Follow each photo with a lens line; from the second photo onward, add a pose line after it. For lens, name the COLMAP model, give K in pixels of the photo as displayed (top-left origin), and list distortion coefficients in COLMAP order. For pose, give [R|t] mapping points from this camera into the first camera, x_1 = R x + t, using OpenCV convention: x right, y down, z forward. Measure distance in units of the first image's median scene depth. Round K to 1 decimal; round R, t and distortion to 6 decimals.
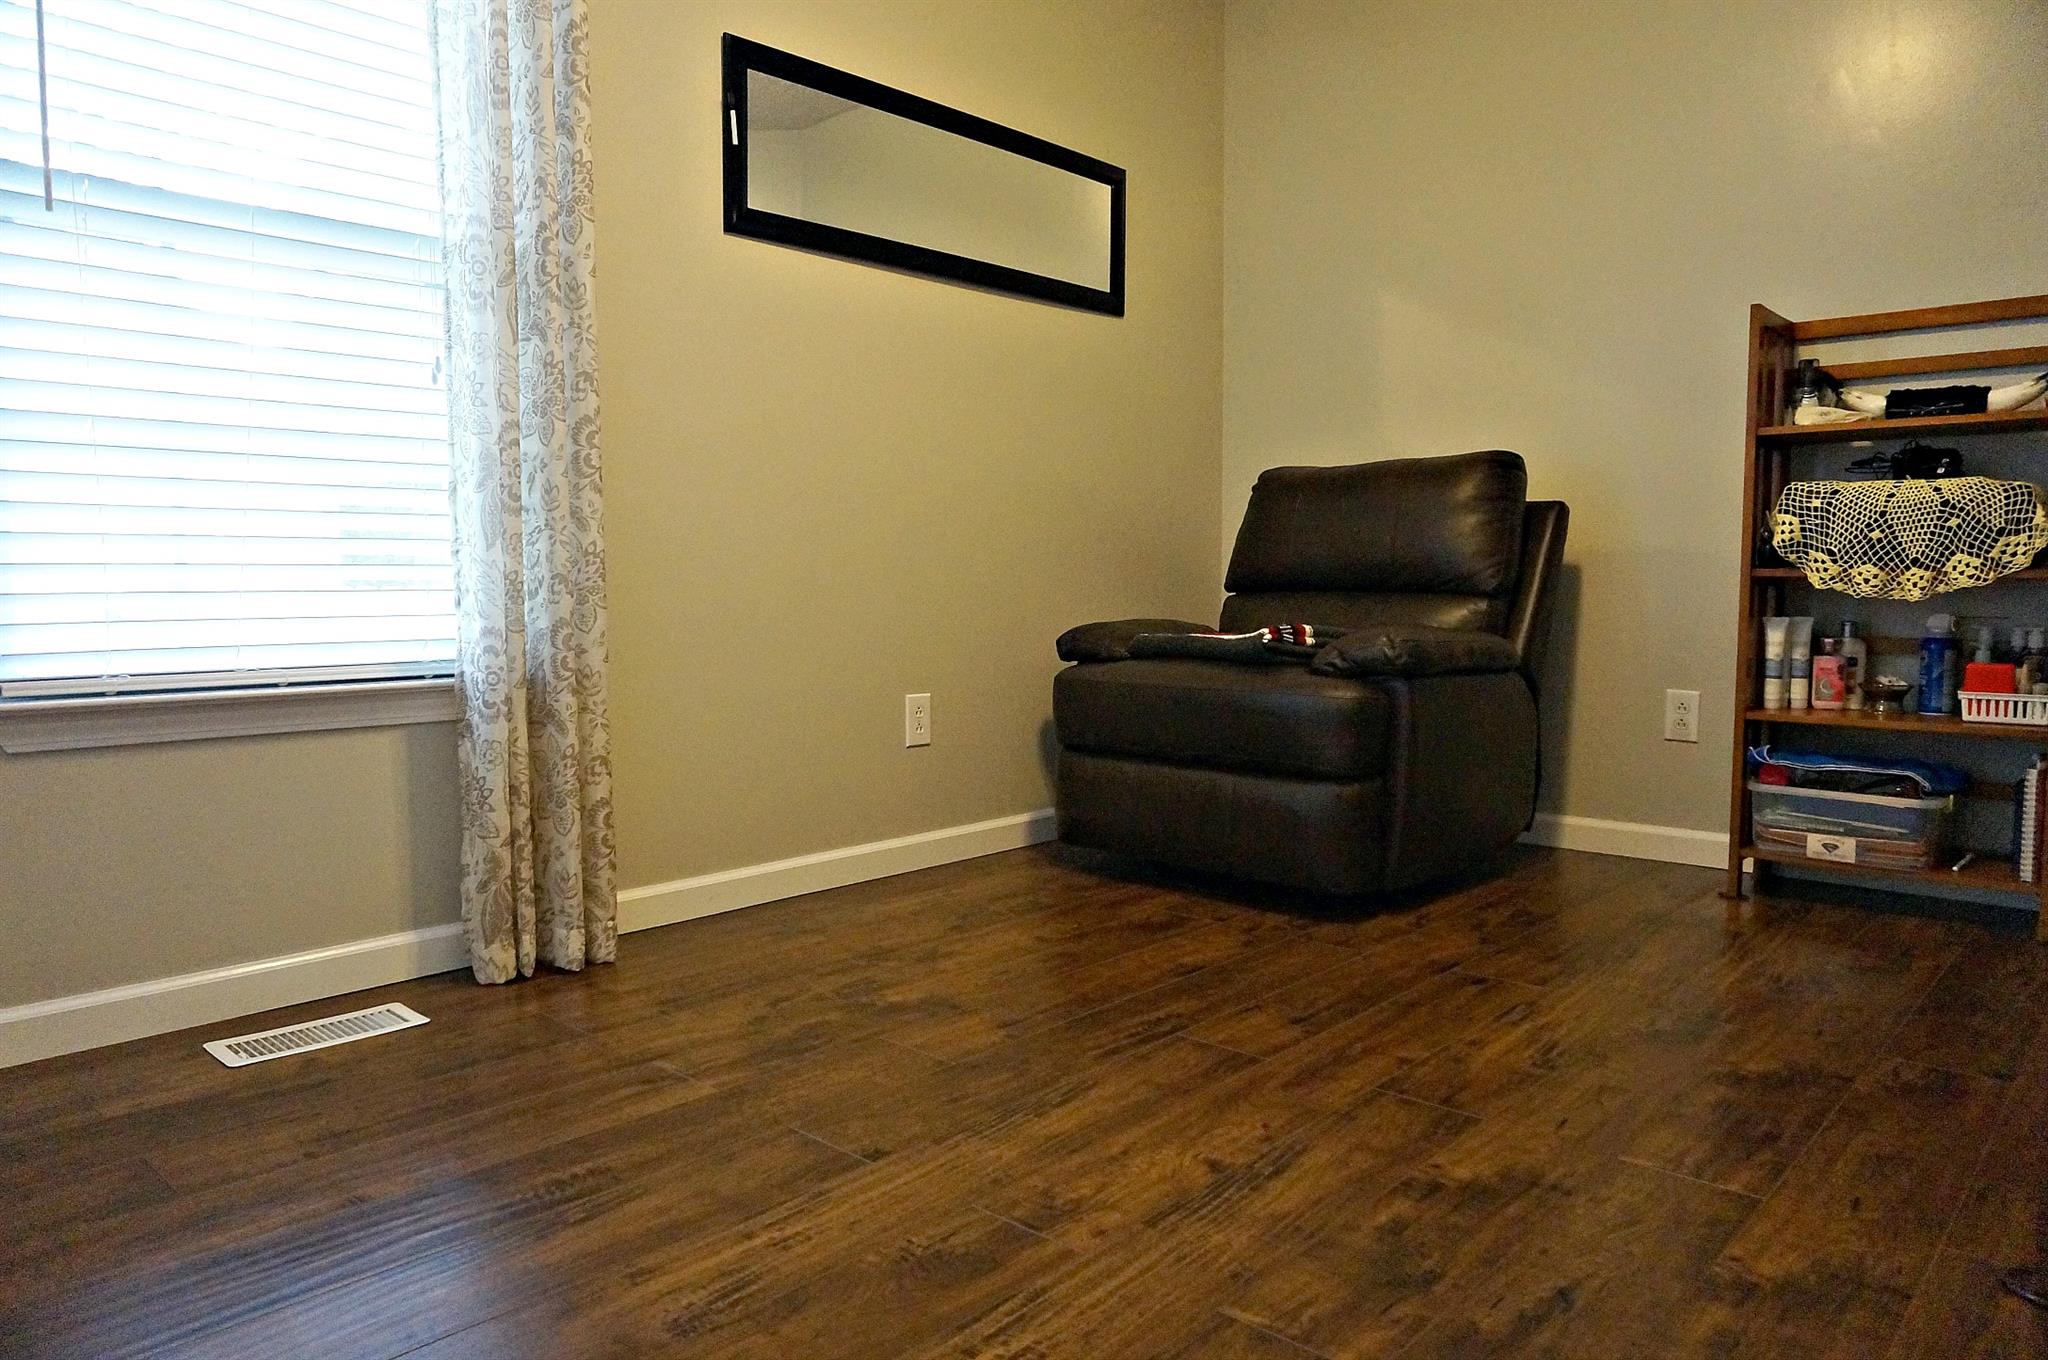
lens RADIAL K [[1351.1, 0, 1022.2], [0, 1351.1, 677.9], [0, 0, 1]] dist [-0.026674, 0.019193]
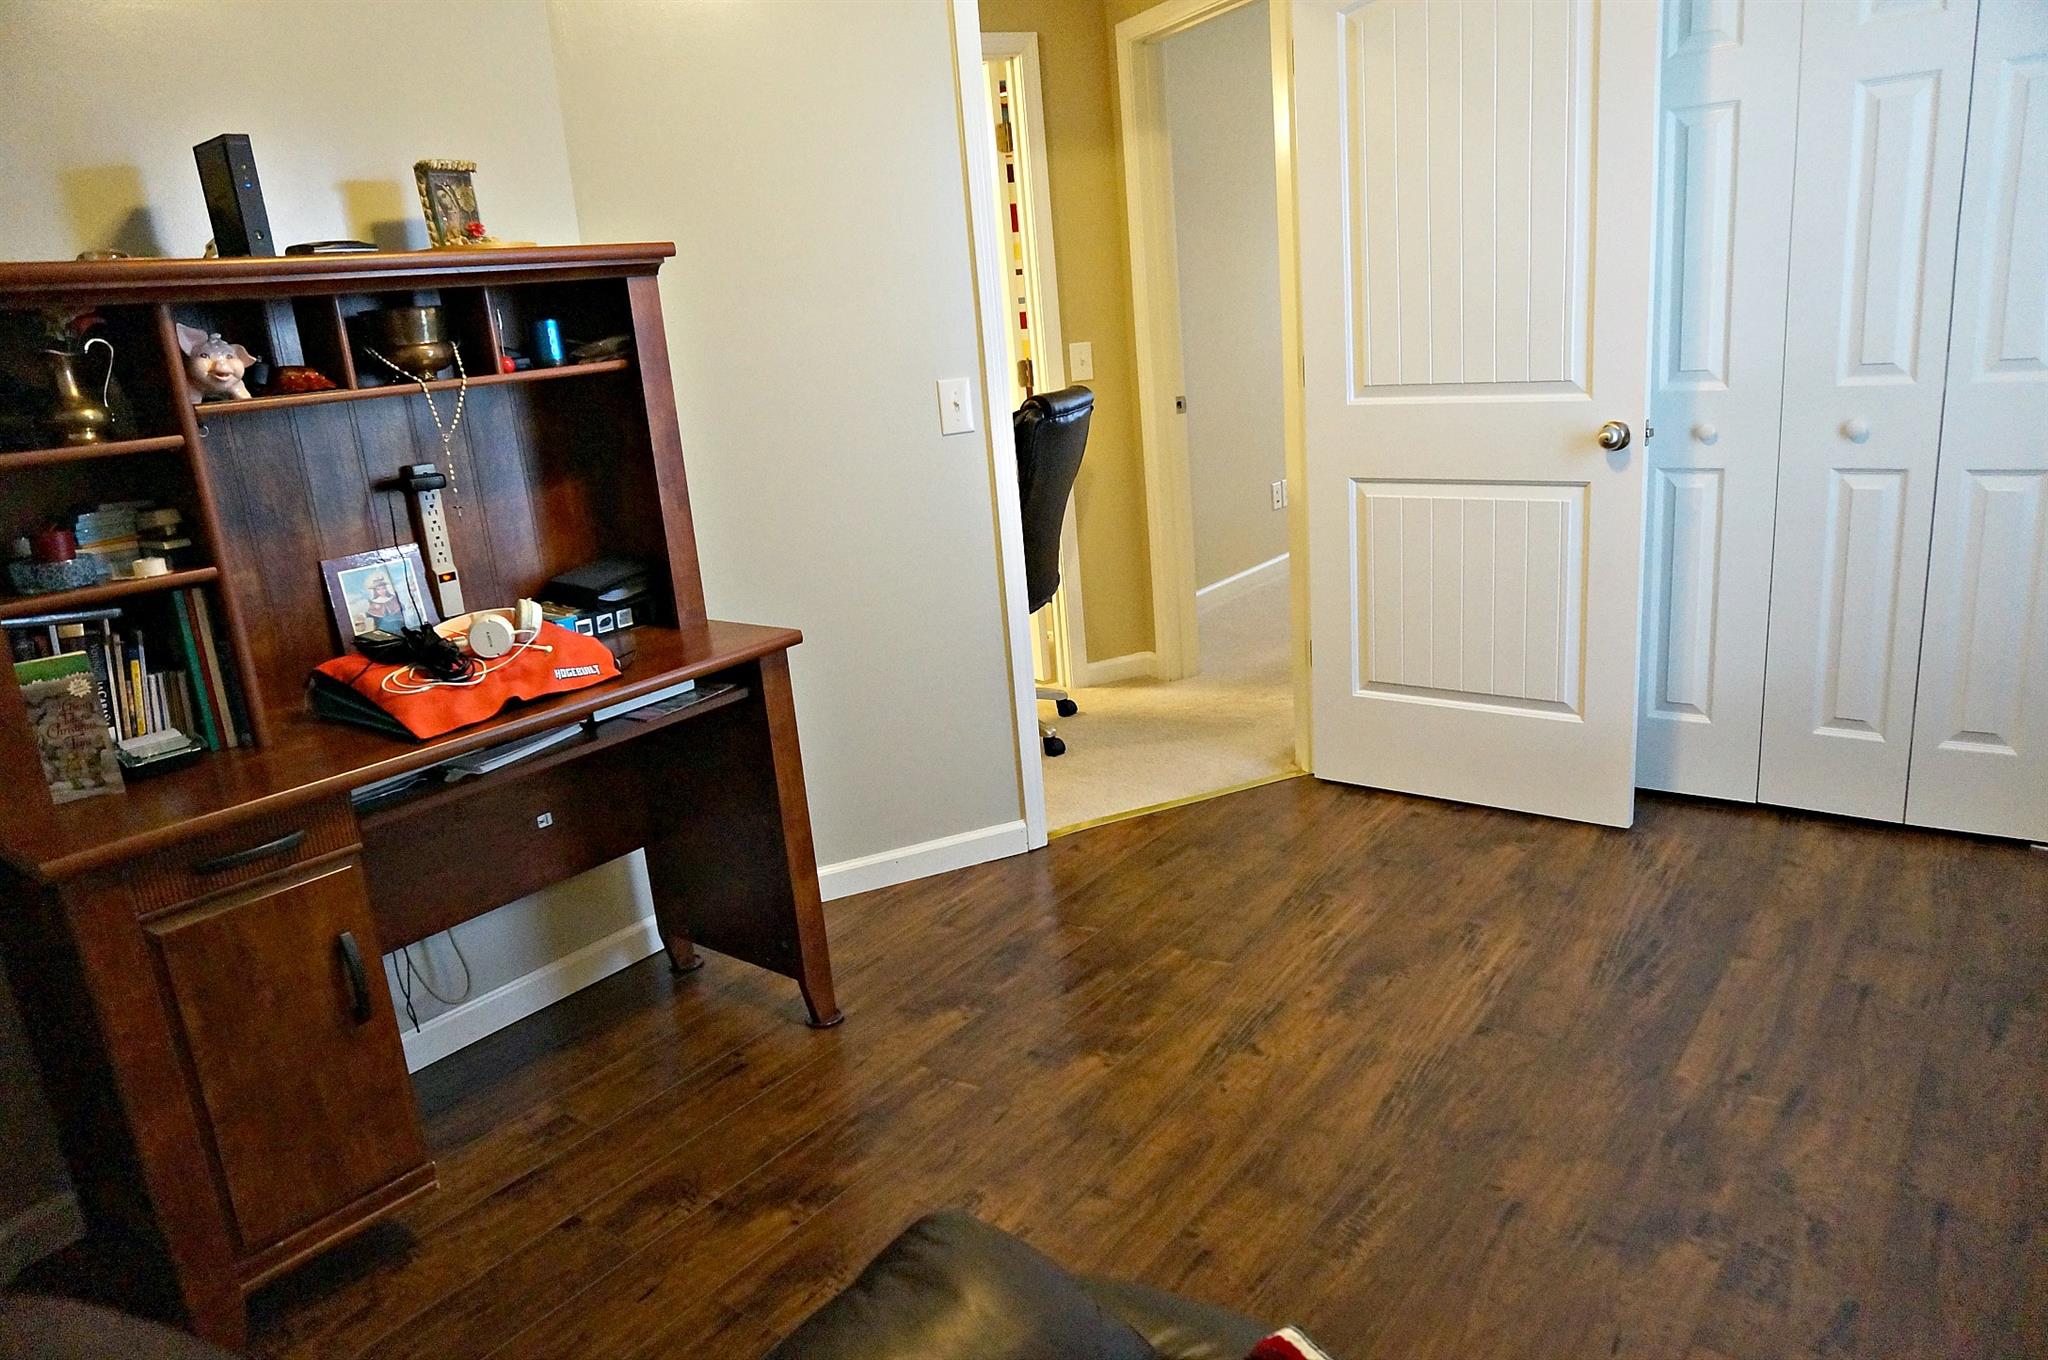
lens RADIAL K [[1351.1, 0, 1023.9], [0, 1351.1, 676.9], [0, 0, 1]] dist [-0.026674, 0.019193]
pose [[-0.992677, 0.104652, -0.060343, 0.418399], [0.077747, 0.935774, 0.343923, -0.526913], [0.092460, 0.336713, -0.937057, 2.113495]]
